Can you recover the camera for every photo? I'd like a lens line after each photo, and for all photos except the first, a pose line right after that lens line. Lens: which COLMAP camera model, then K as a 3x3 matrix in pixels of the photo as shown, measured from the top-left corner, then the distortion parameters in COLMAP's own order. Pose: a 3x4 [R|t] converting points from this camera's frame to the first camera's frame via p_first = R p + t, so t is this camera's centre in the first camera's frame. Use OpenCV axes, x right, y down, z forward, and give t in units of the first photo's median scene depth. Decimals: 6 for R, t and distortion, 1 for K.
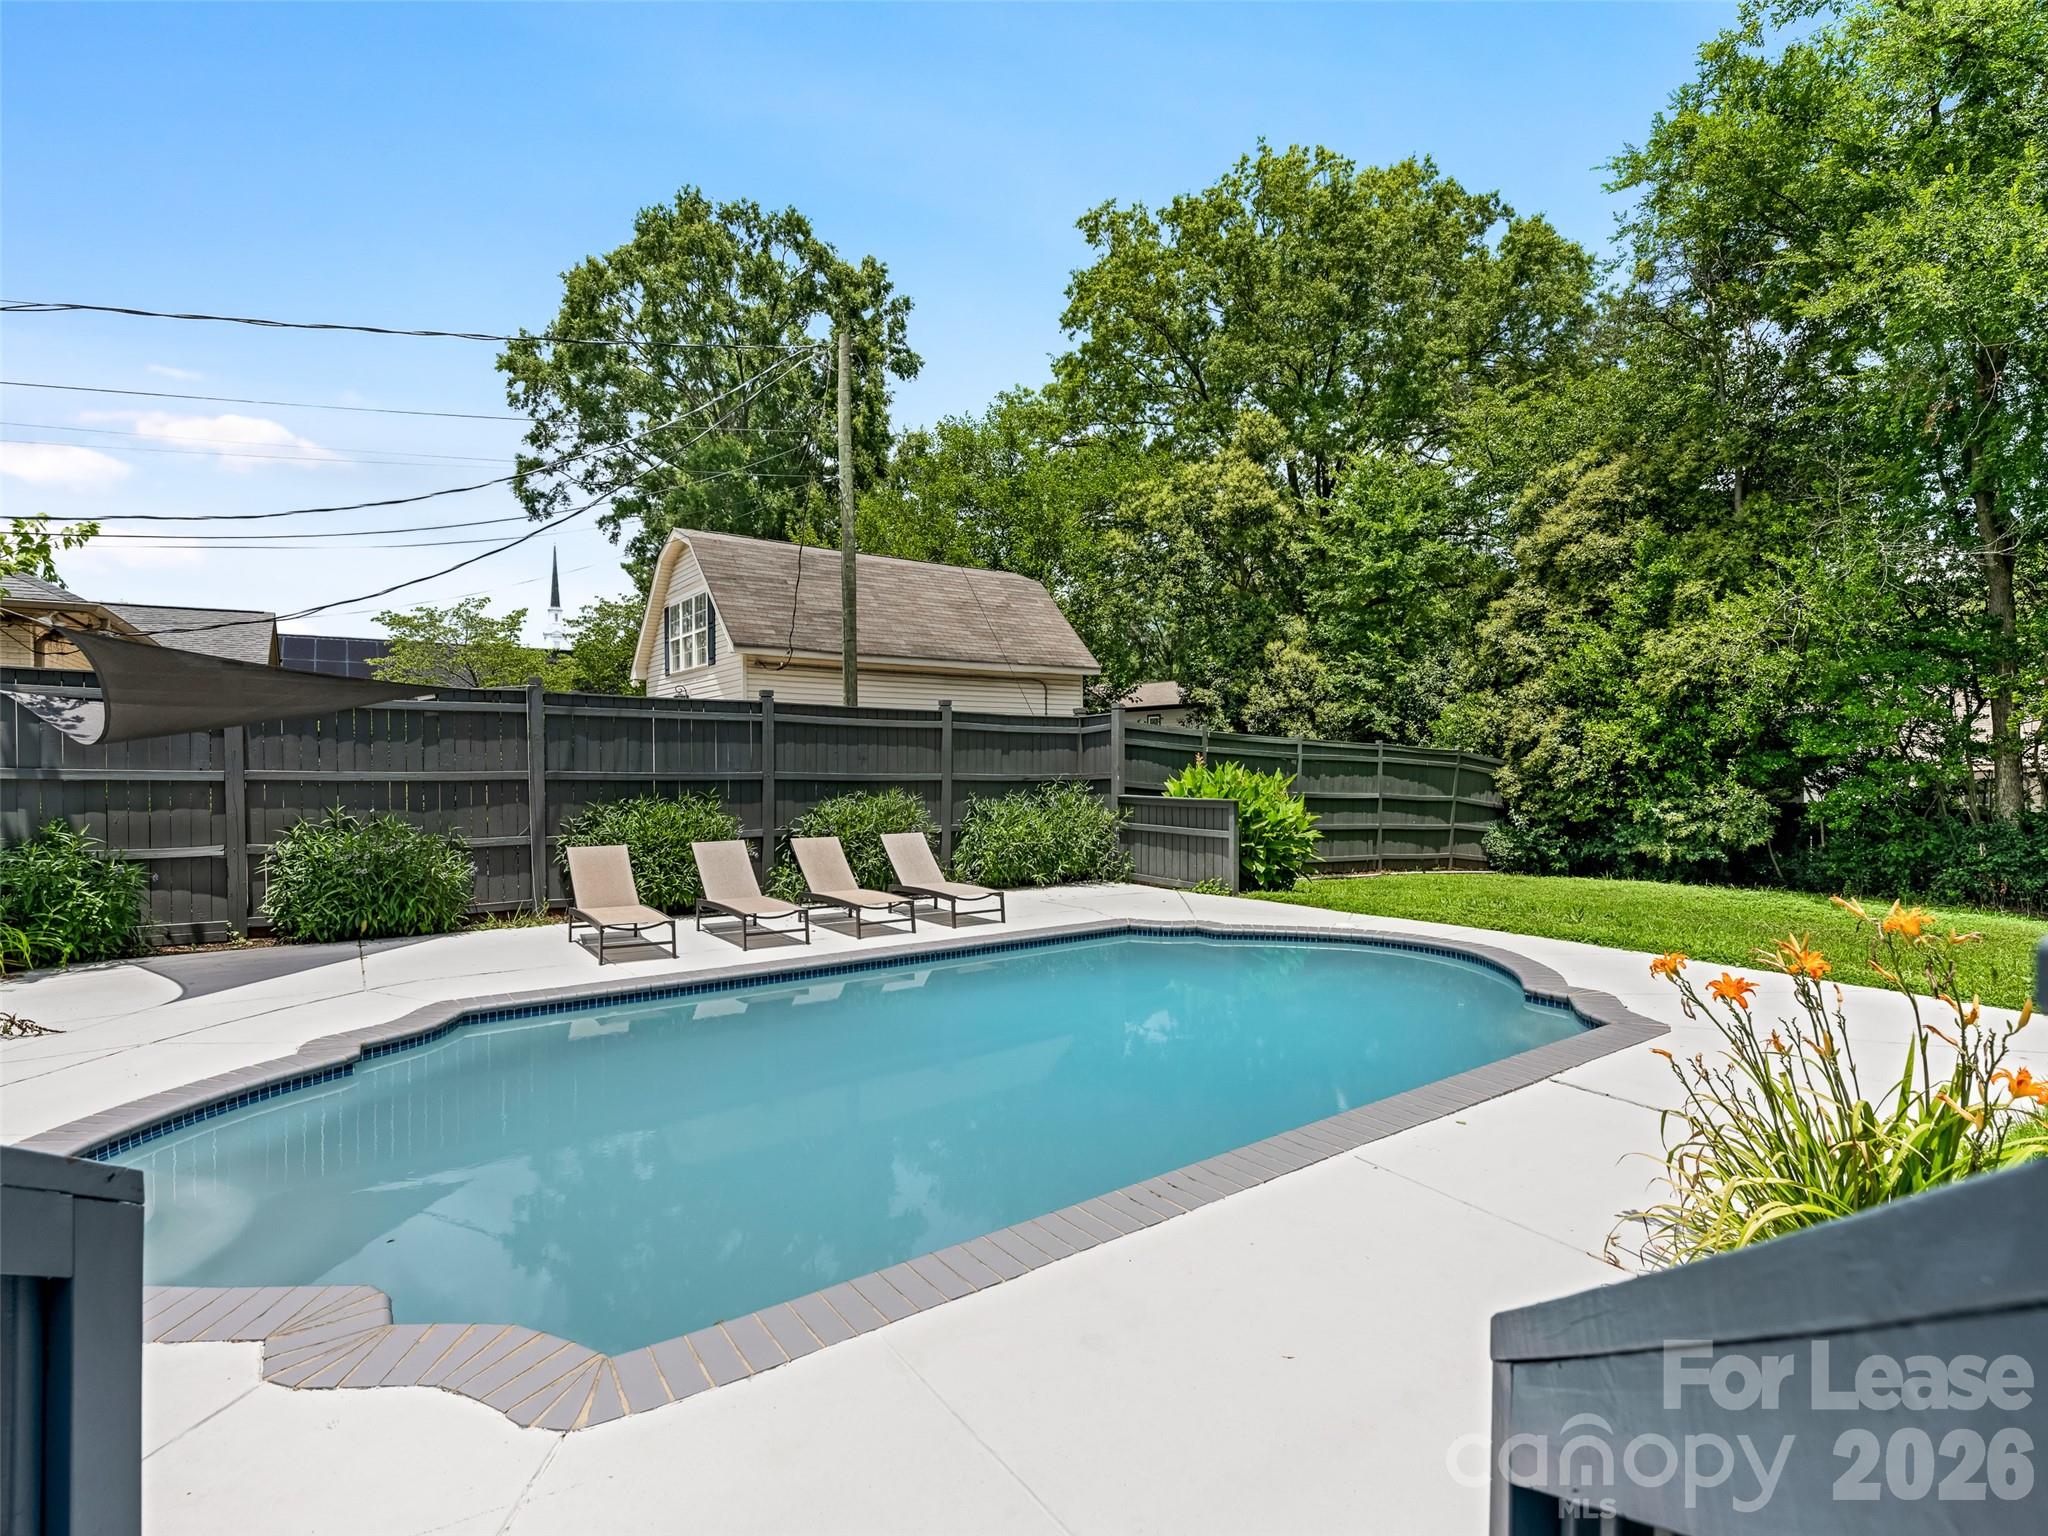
lens RADIAL K [[890.2, 0, 1023.2], [0, 890.2, 772.5], [0, 0, 1]] dist [-0.002533, 0.000087]
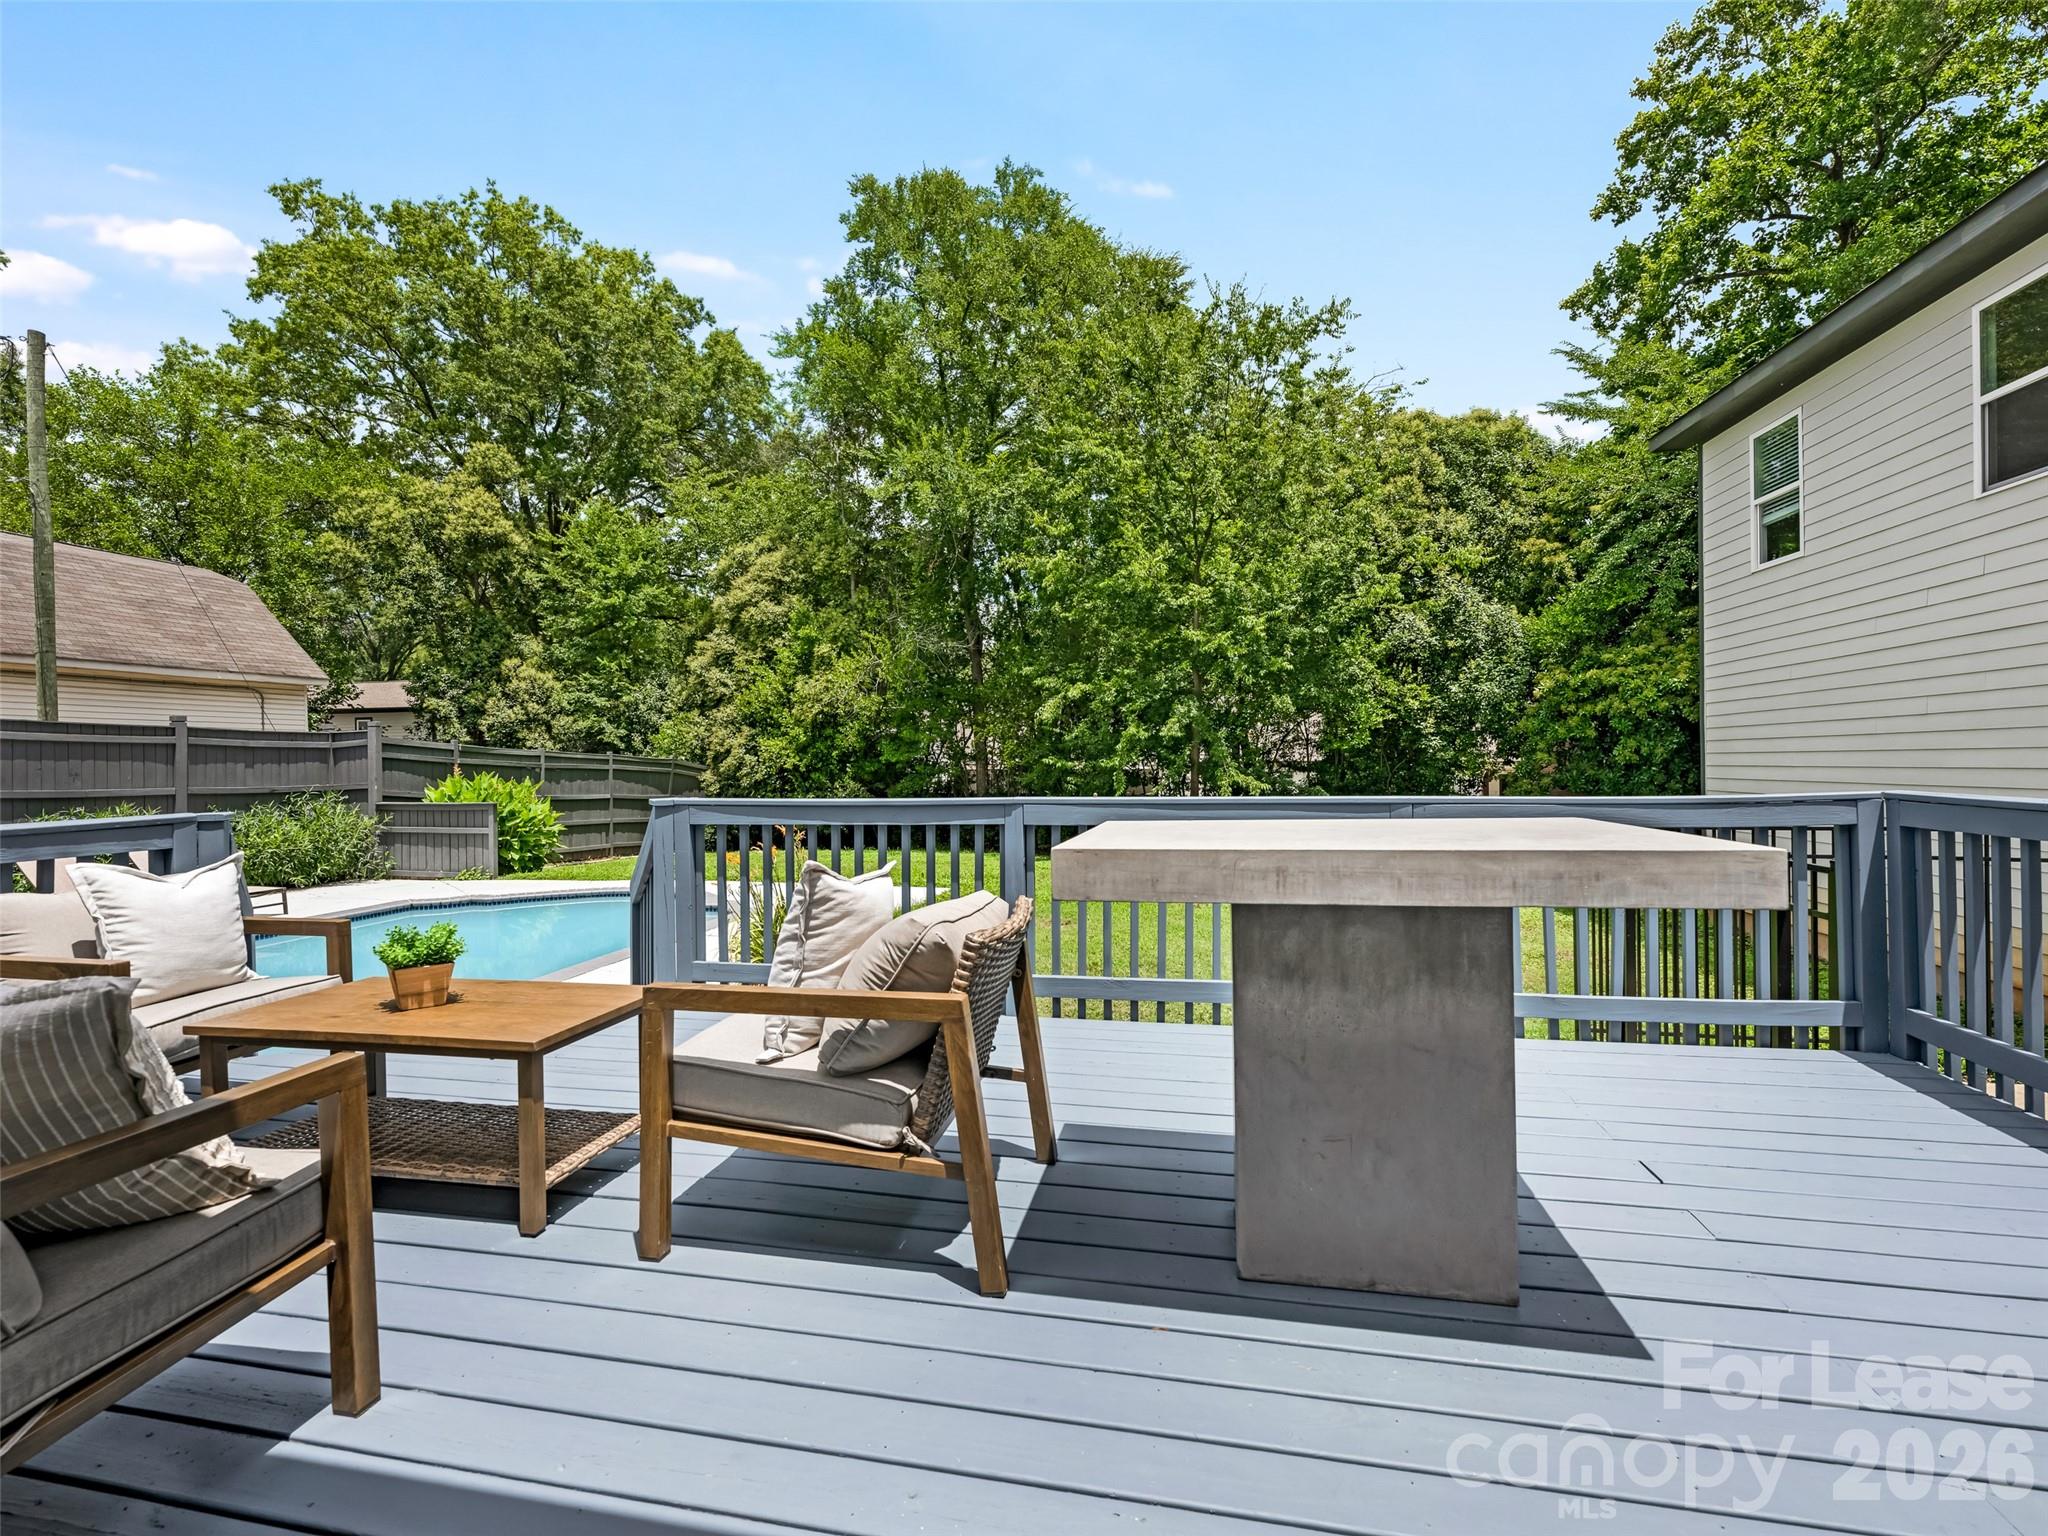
lens RADIAL K [[907.2, 0, 1019.2], [0, 907.2, 771.5], [0, 0, 1]] dist [-0.009600, 0.001184]
pose [[0.693191, -0.012955, 0.720638, -0.097135], [0.014343, 0.999888, 0.004177, -0.004775], [-0.720611, 0.007441, 0.693299, -0.243955]]
